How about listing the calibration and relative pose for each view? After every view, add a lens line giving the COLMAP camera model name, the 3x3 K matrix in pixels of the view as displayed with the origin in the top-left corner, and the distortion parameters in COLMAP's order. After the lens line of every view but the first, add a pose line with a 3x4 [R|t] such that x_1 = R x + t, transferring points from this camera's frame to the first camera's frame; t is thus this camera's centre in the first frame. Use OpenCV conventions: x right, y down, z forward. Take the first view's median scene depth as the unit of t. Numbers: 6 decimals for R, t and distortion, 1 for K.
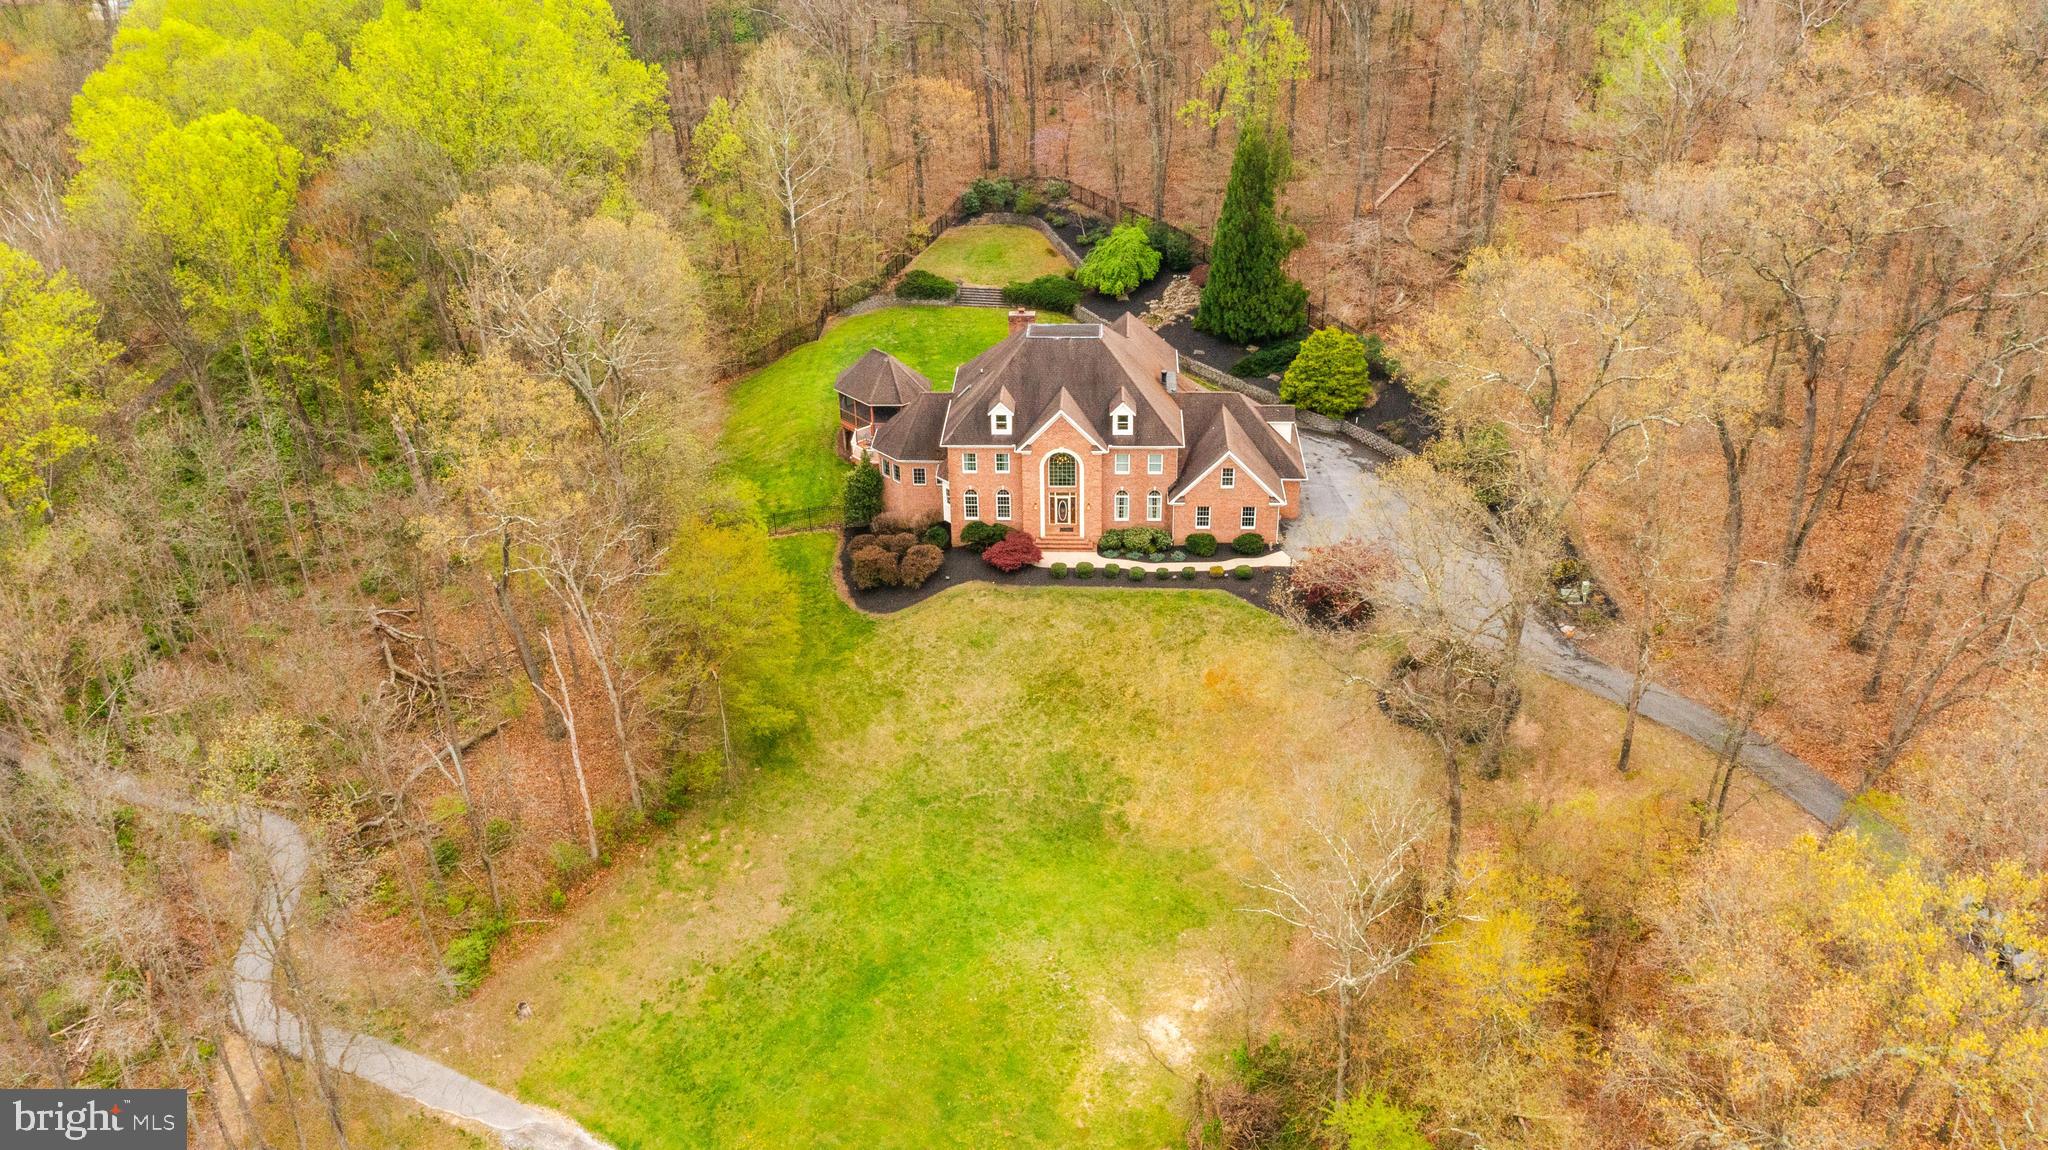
lens RADIAL K [[1645.7, 0, 1020.9], [0, 1645.7, 570.4], [0, 0, 1]] dist [-0.008019, -0.001885]
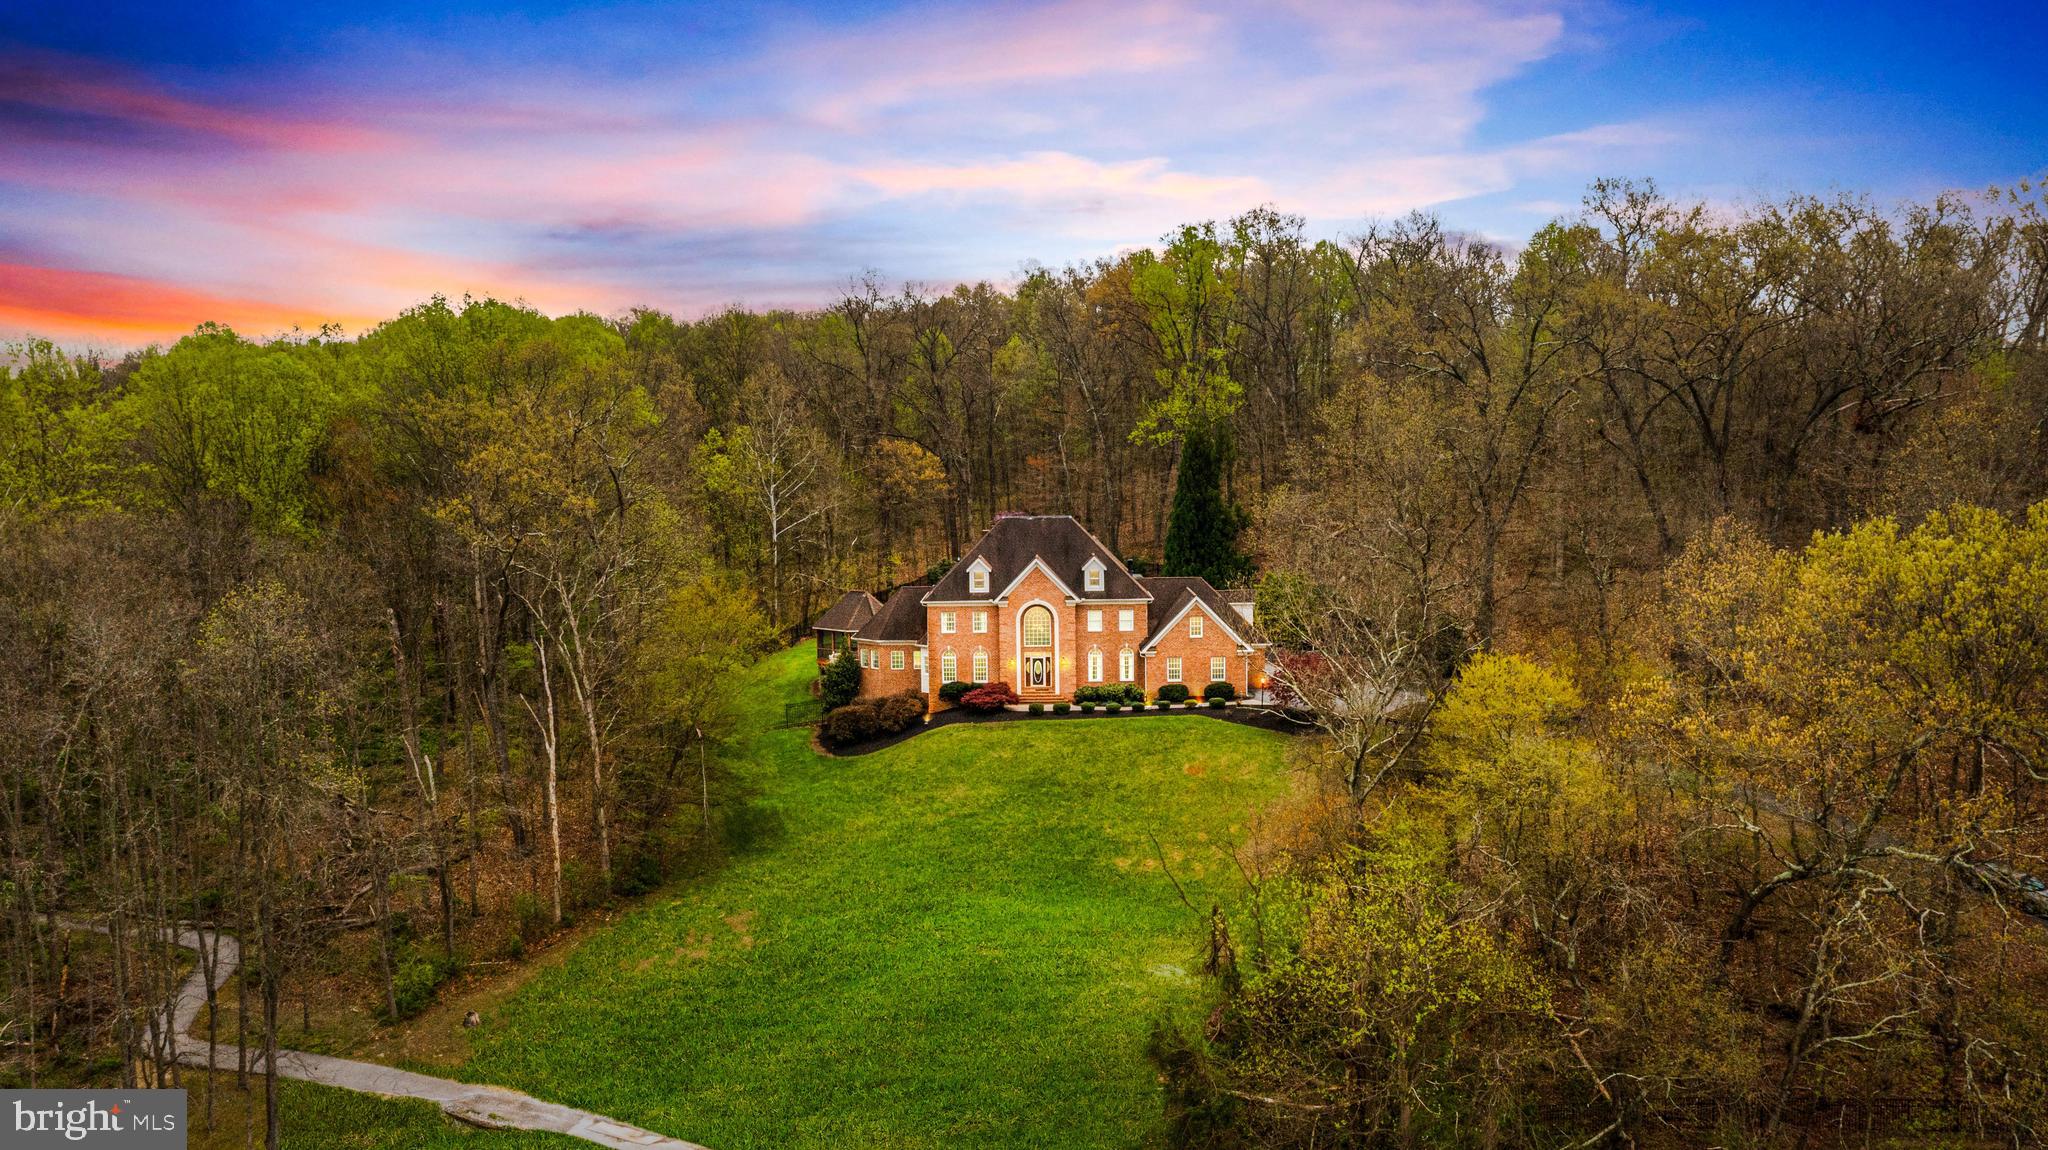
lens RADIAL K [[1645.7, 0, 1017.4], [0, 1645.7, 578.0], [0, 0, 1]] dist [-0.008019, -0.001885]
pose [[0.999341, 0.001052, 0.036284, -0.025531], [0.014275, 0.907648, -0.419490, 0.350590], [-0.033375, 0.419731, 0.907035, 0.043378]]
